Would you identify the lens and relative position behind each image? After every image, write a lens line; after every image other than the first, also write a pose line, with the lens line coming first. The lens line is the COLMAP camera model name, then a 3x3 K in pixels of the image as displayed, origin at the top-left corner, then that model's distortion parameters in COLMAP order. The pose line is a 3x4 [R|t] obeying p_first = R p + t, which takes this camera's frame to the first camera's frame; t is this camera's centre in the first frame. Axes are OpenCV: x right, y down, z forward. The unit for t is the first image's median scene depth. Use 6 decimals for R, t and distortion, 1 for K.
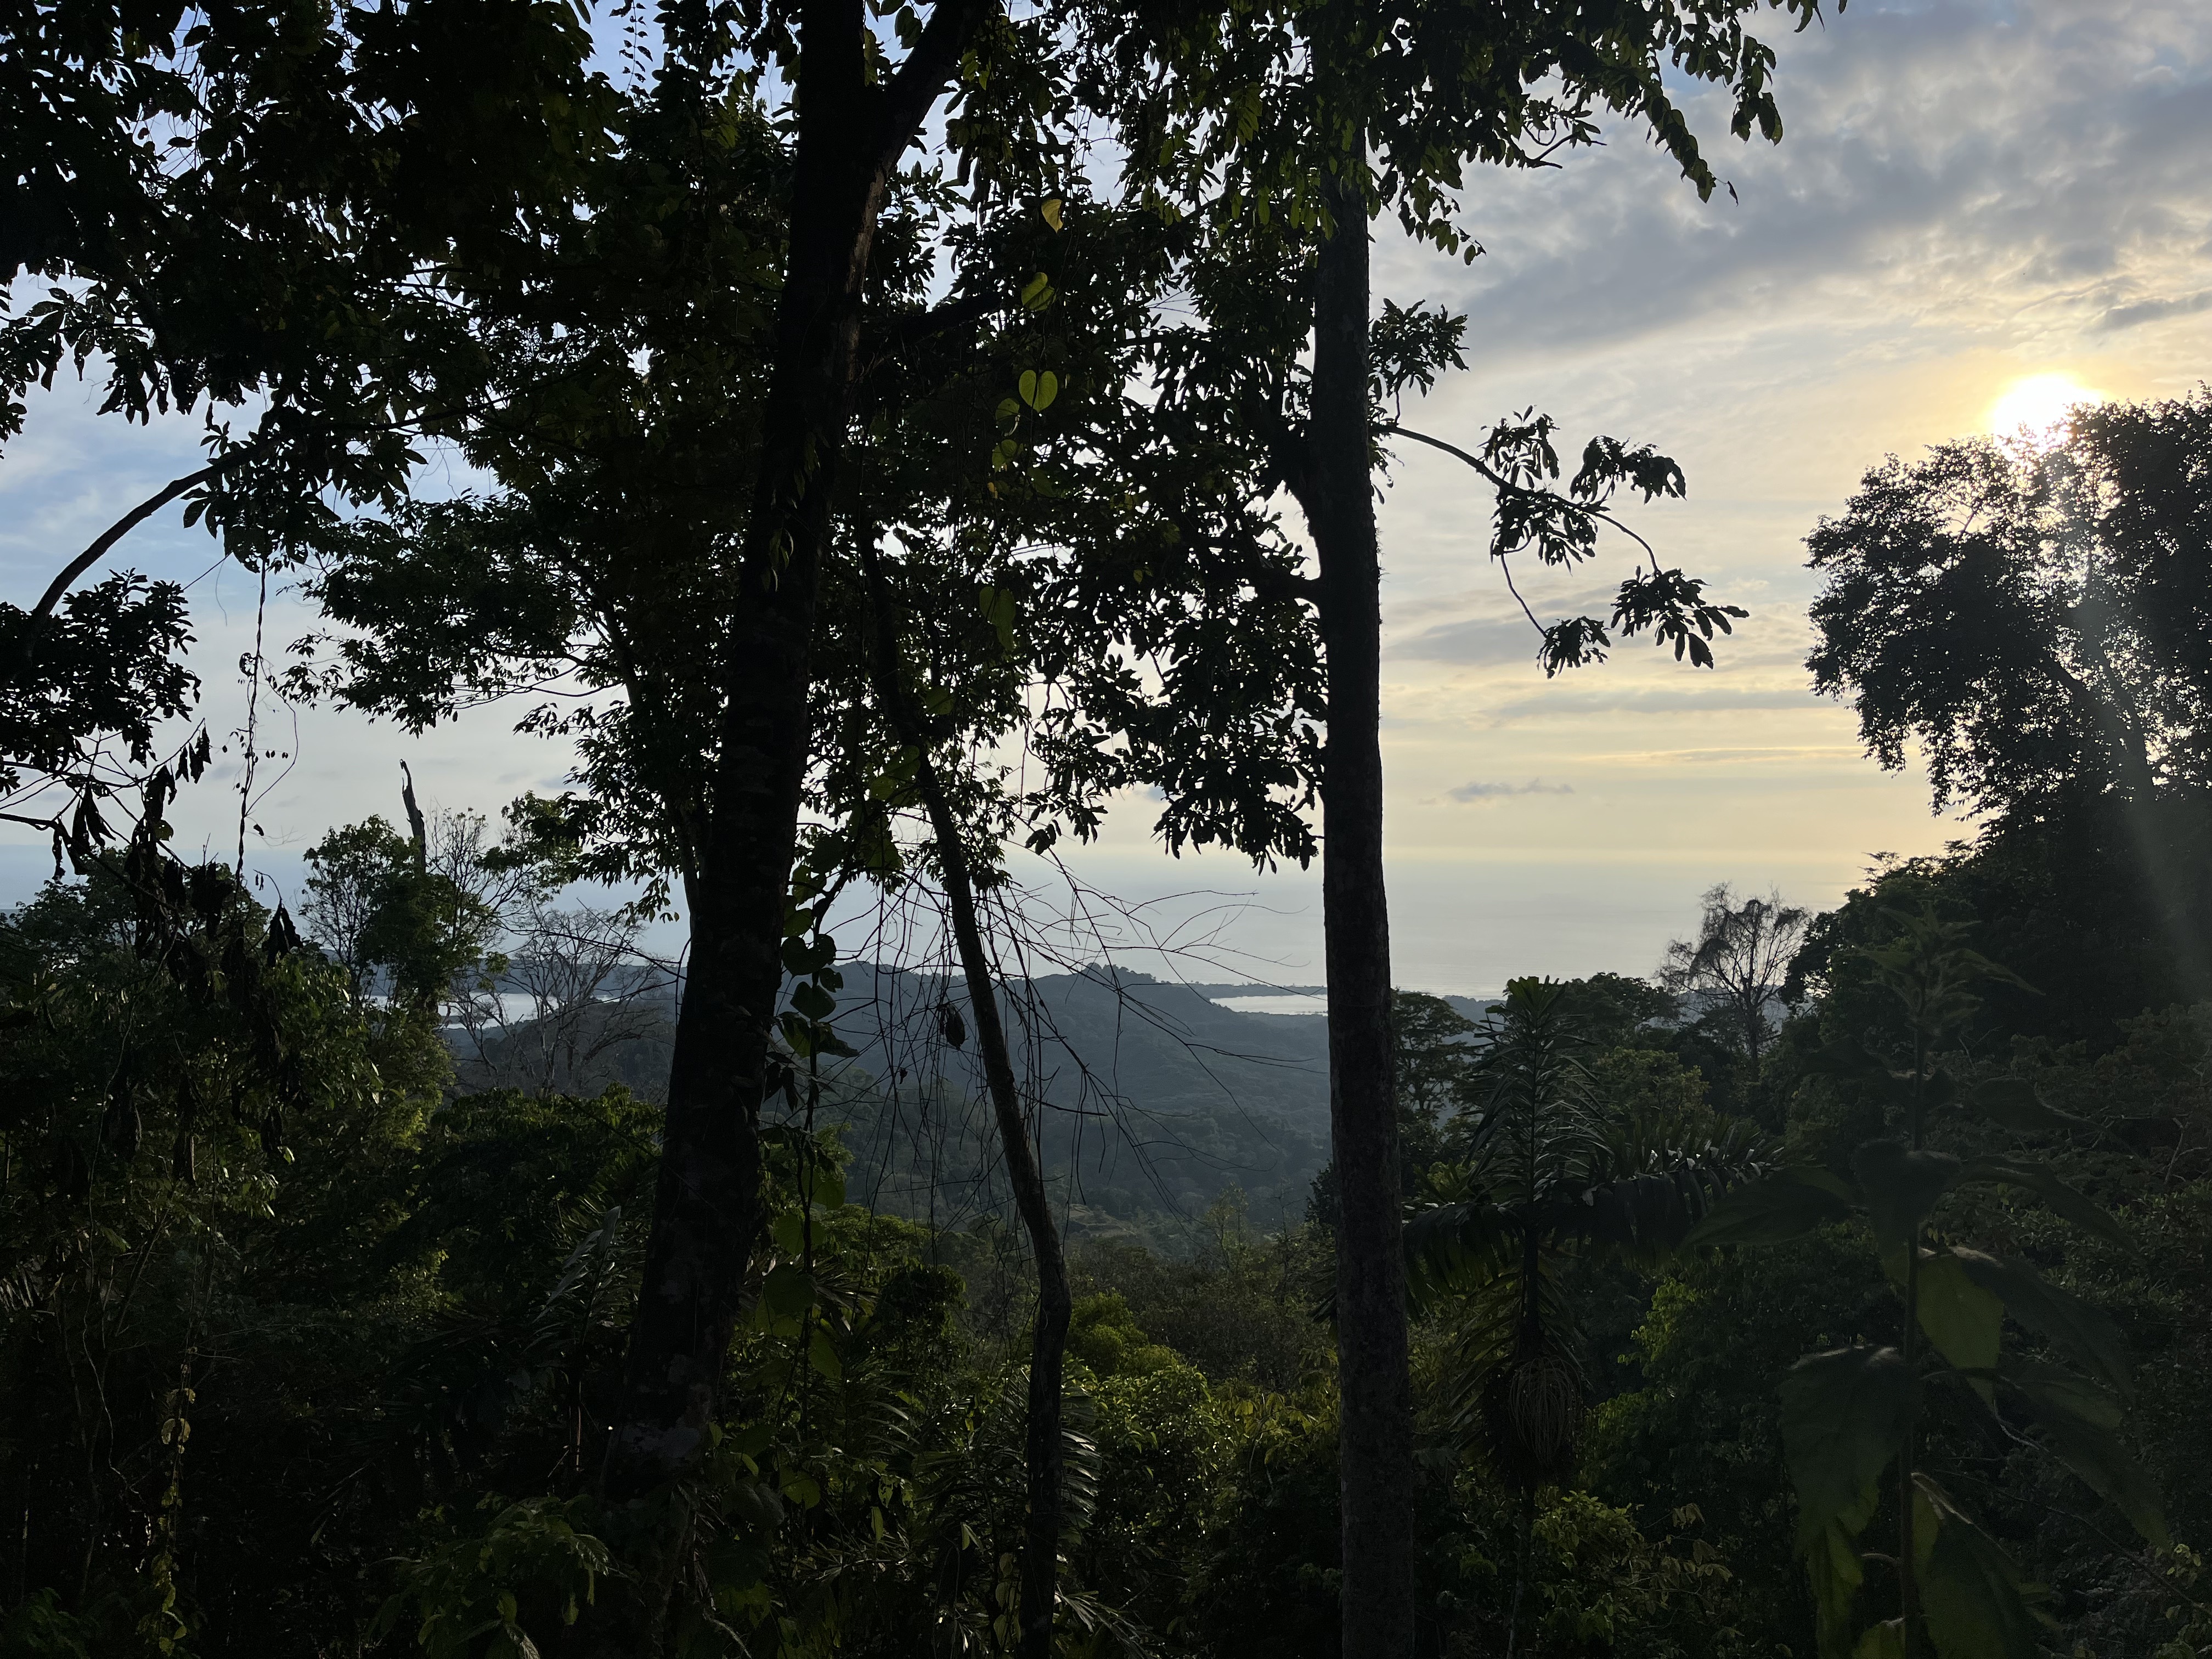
lens RADIAL K [[1706.6, 0, 1084.3], [0, 1706.6, 850.1], [0, 0, 1]] dist [0.071095, -0.069383]
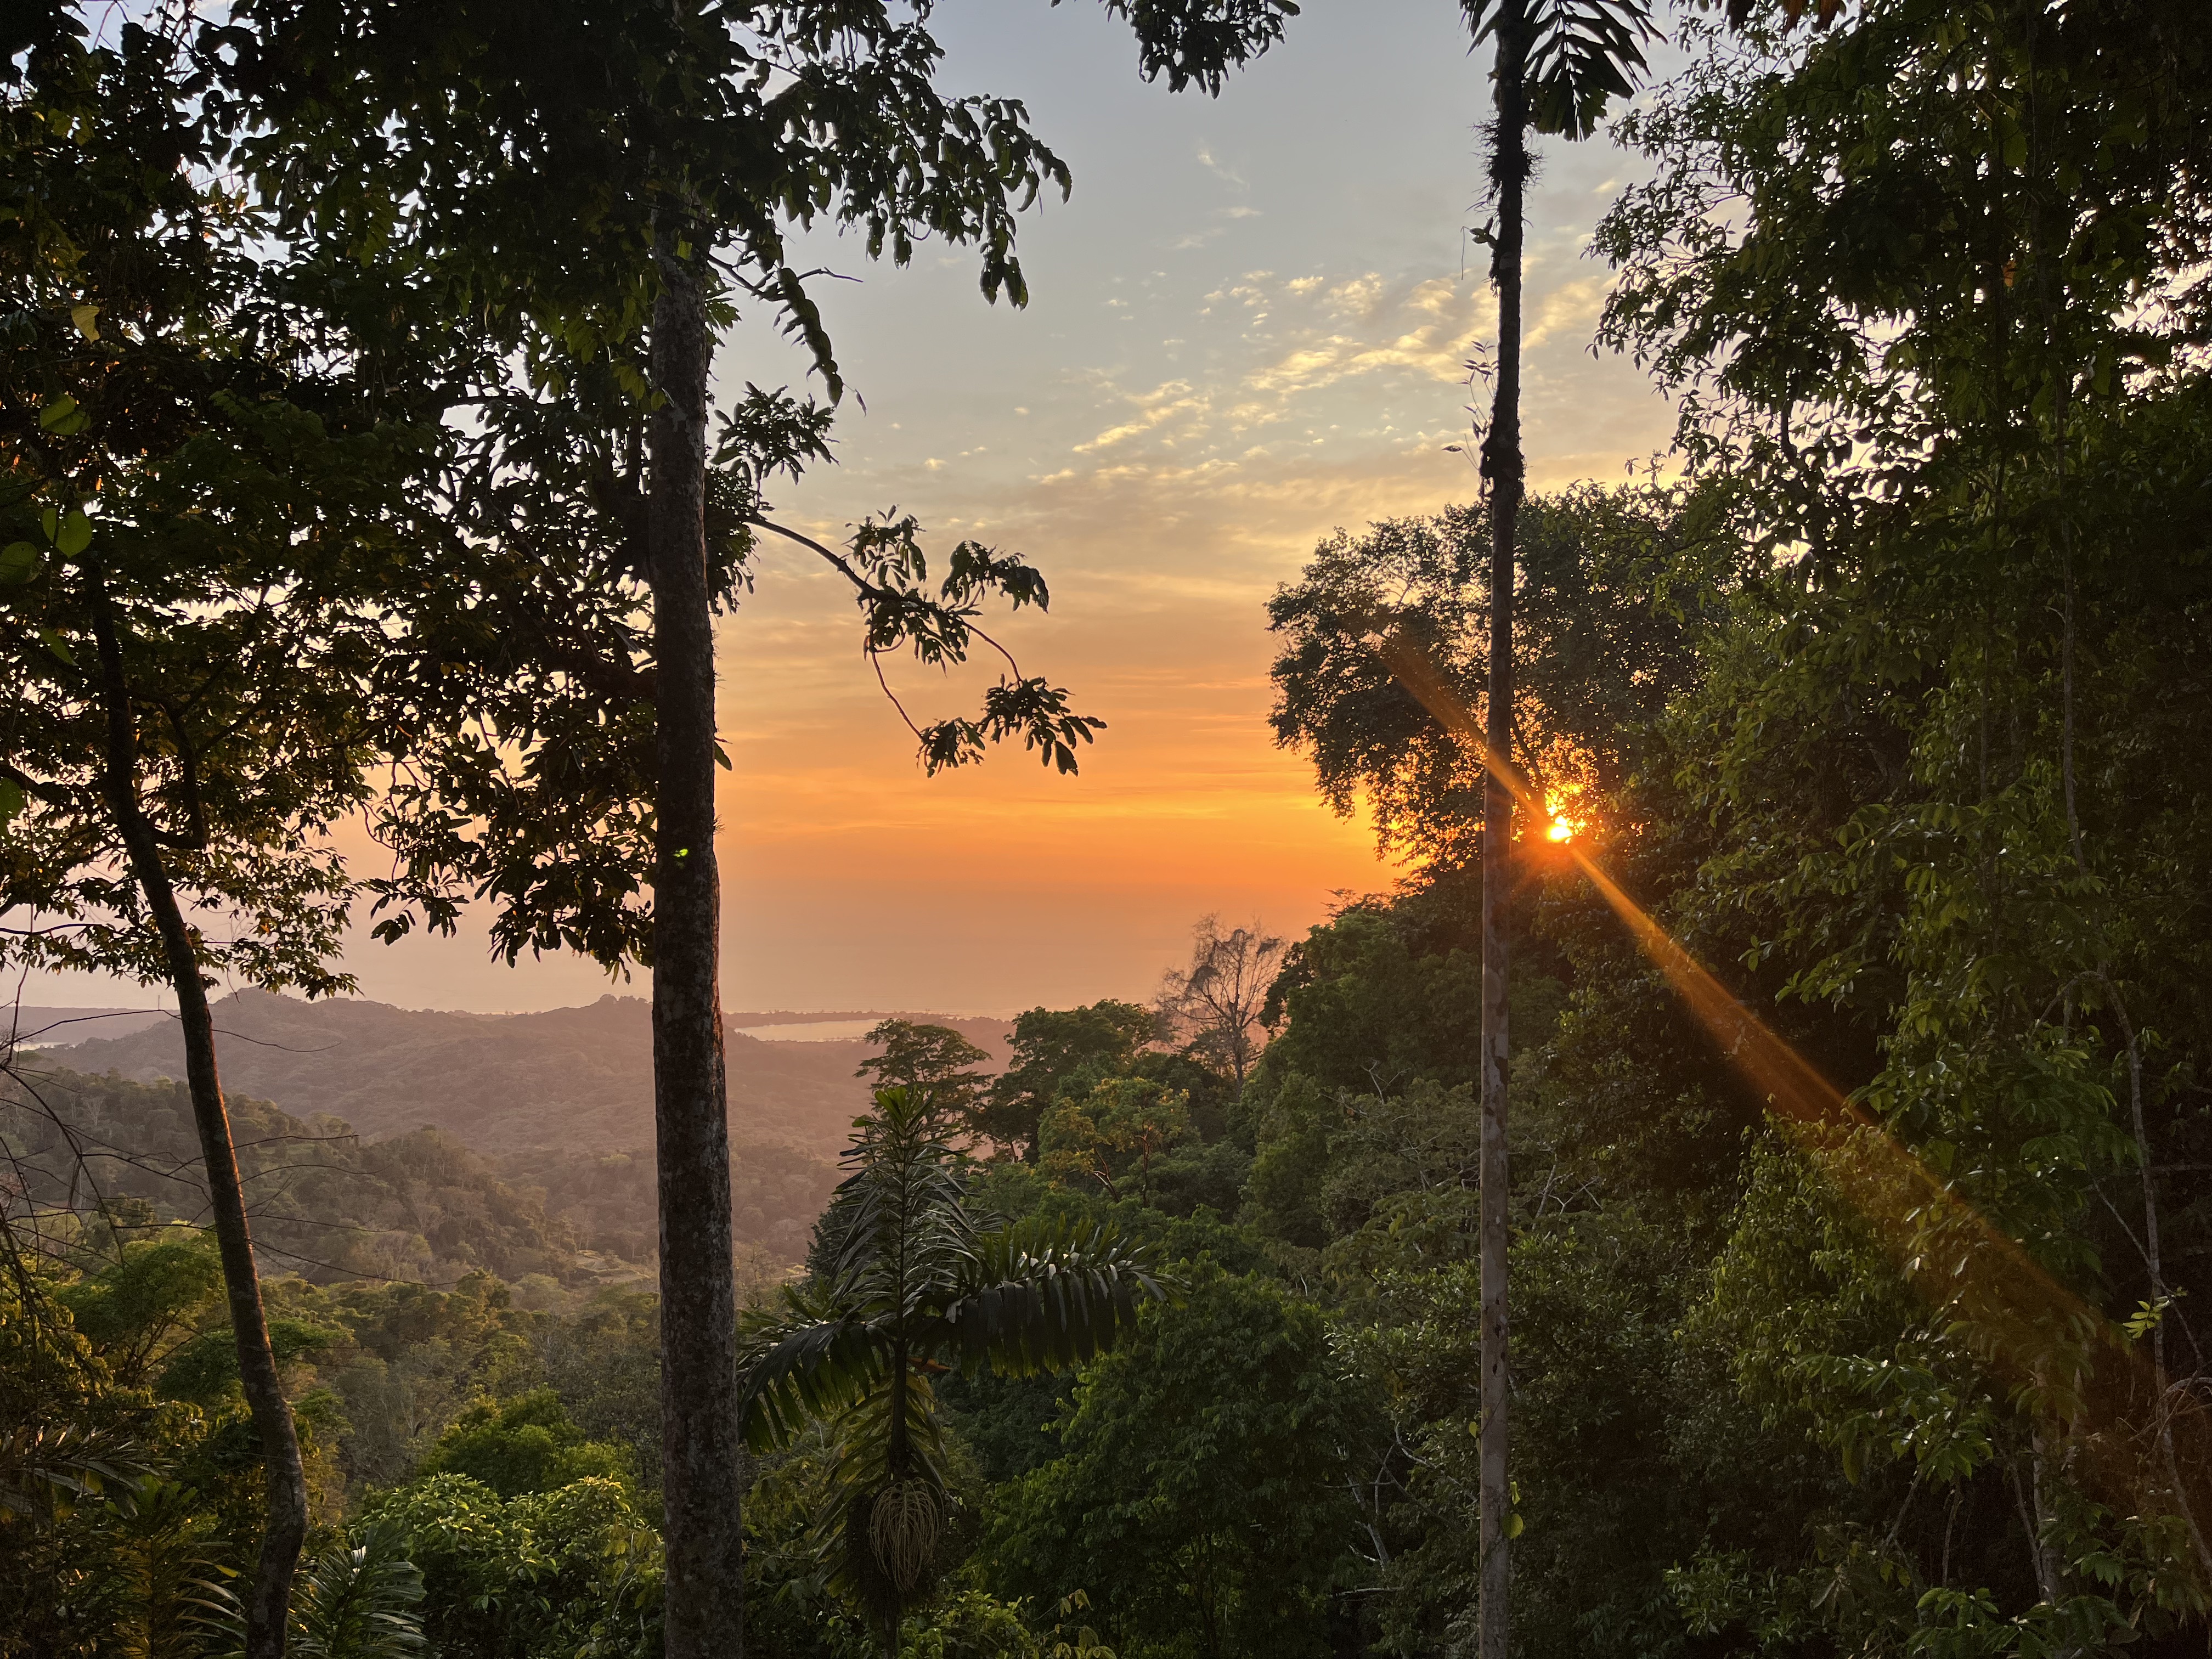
lens RADIAL K [[1706.6, 0, 1118.9], [0, 1706.6, 835.4], [0, 0, 1]] dist [0.071095, -0.069383]
pose [[0.959600, 0.008108, 0.281250, 0.087478], [-0.002953, 0.999820, -0.018746, -0.042356], [-0.281351, 0.017158, 0.959451, 0.024197]]
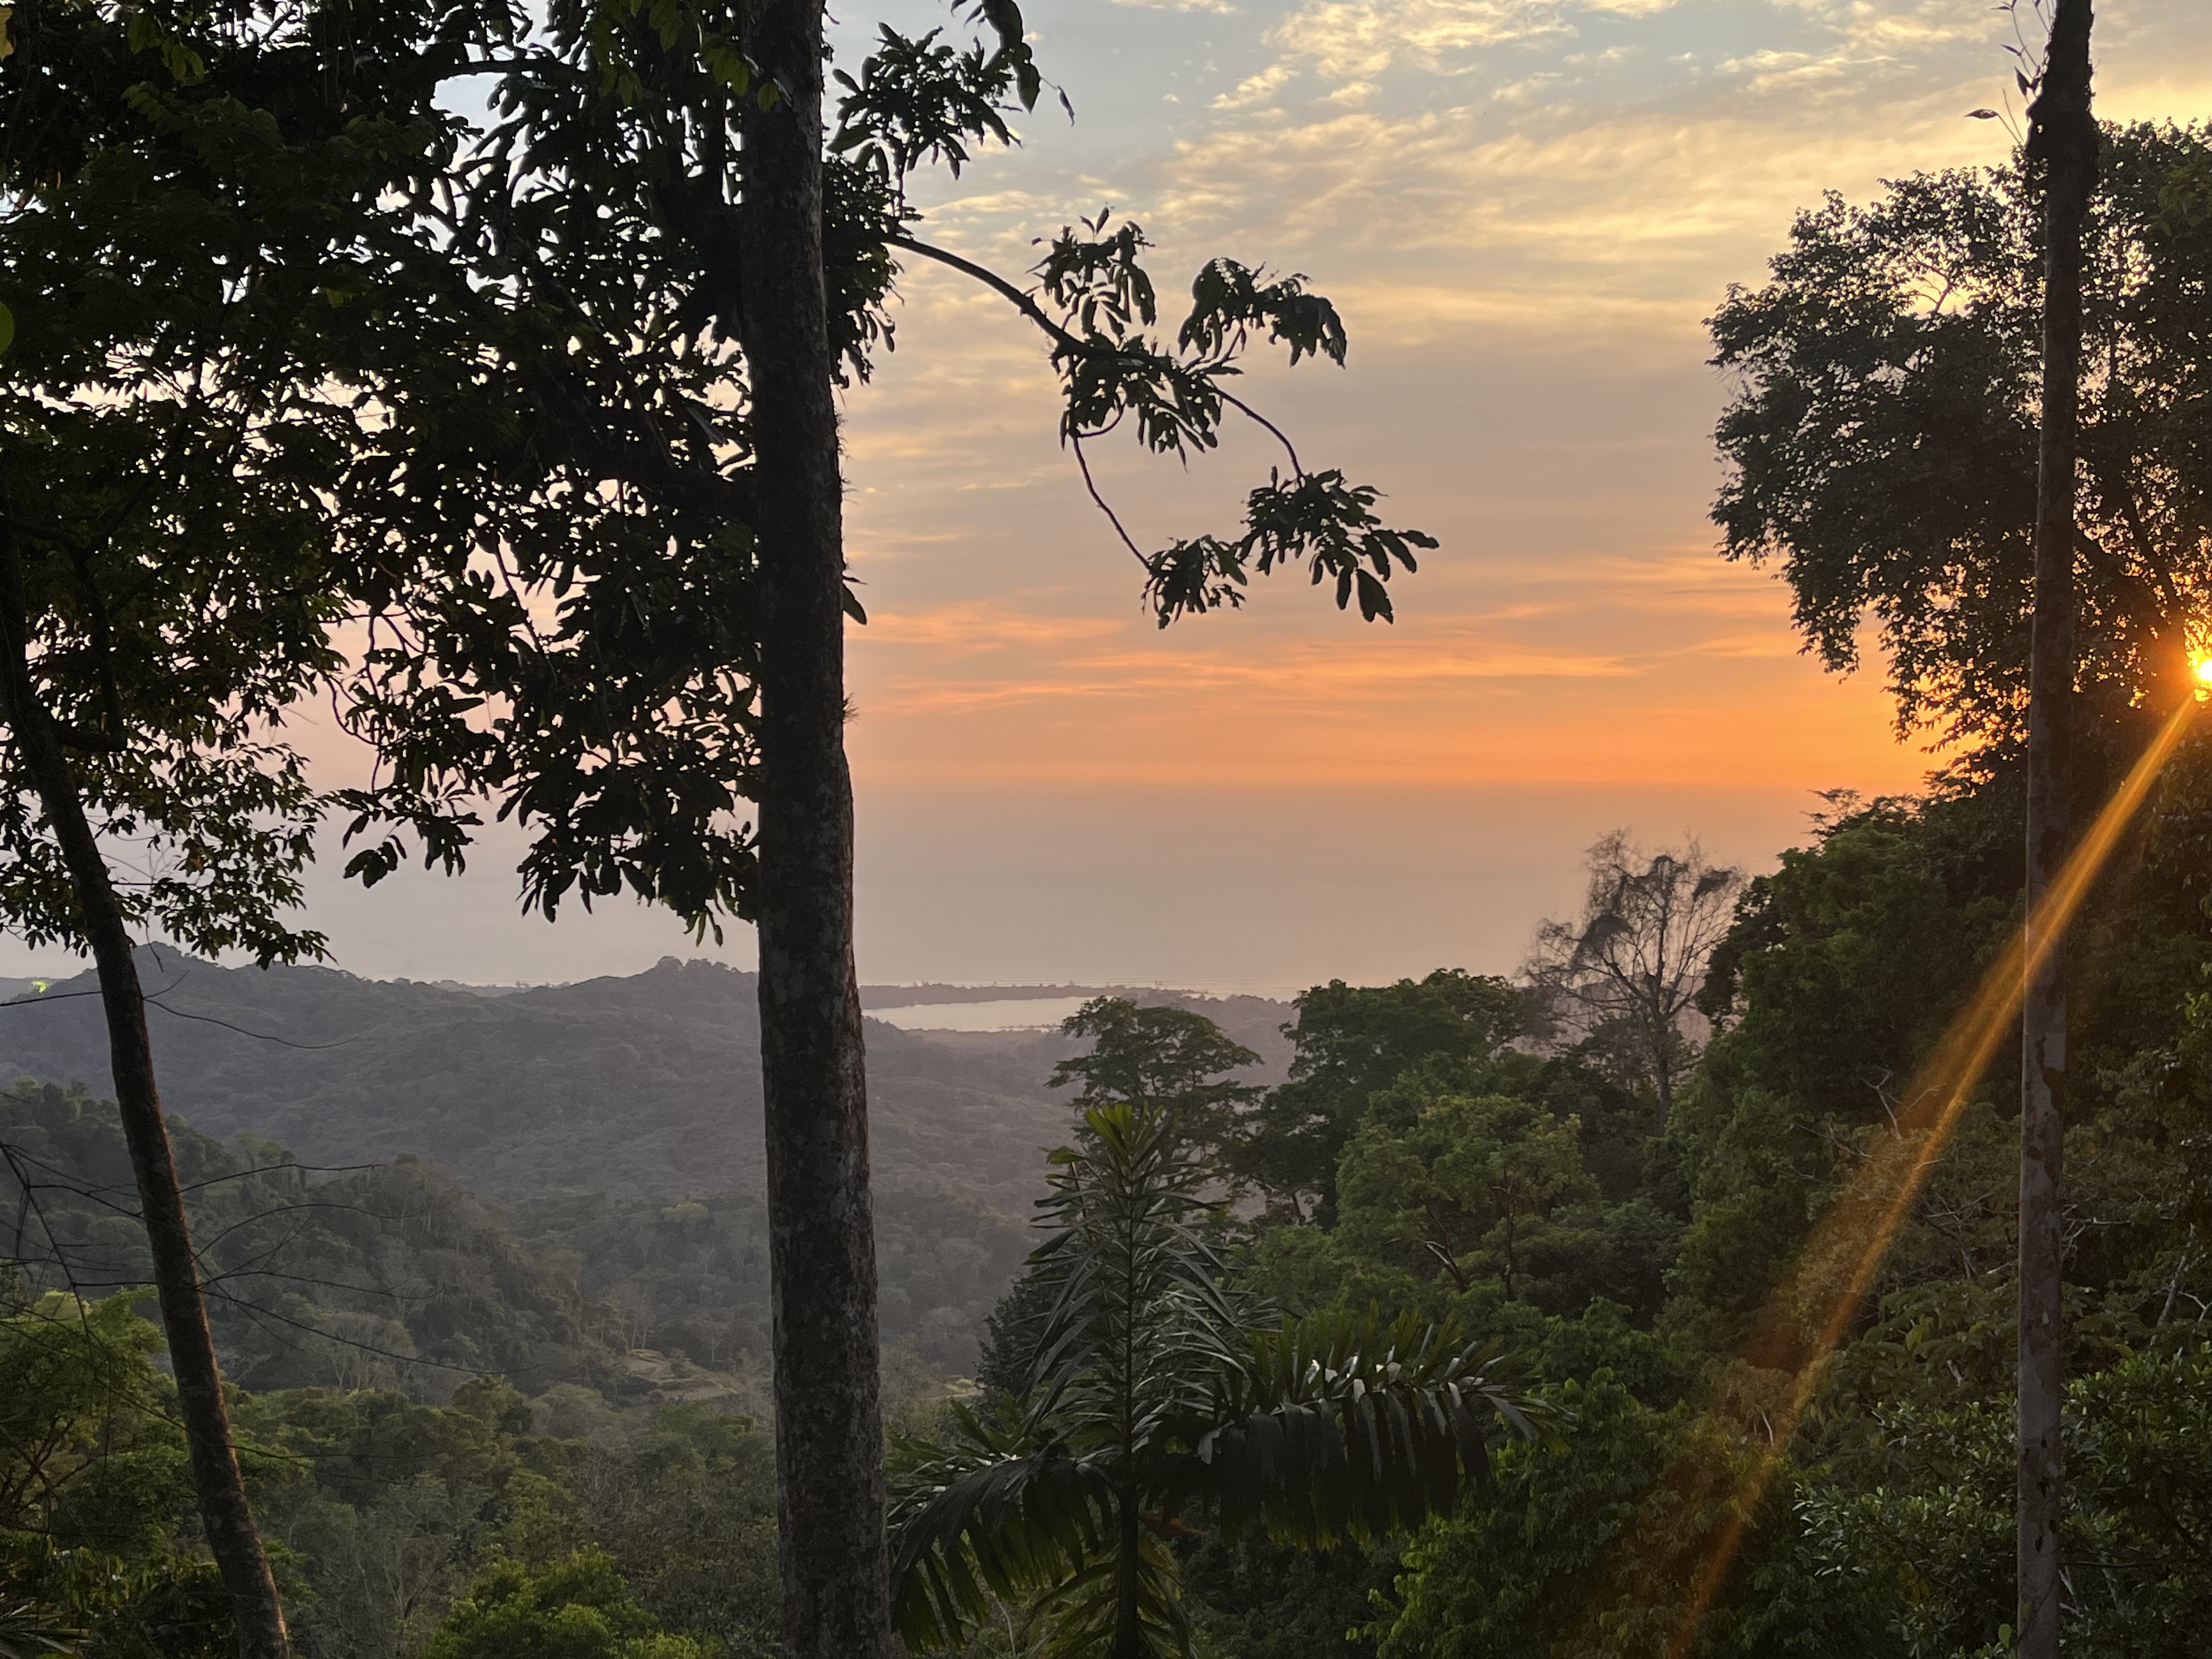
lens RADIAL K [[2749.4, 0, 1115.9], [0, 2749.4, 814.0], [0, 0, 1]] dist [0.080641, 0.000000]
pose [[0.987416, -0.007579, 0.157963, 0.080918], [0.004260, 0.999763, 0.021340, -0.046298], [-0.158087, -0.020399, 0.987214, -0.005887]]
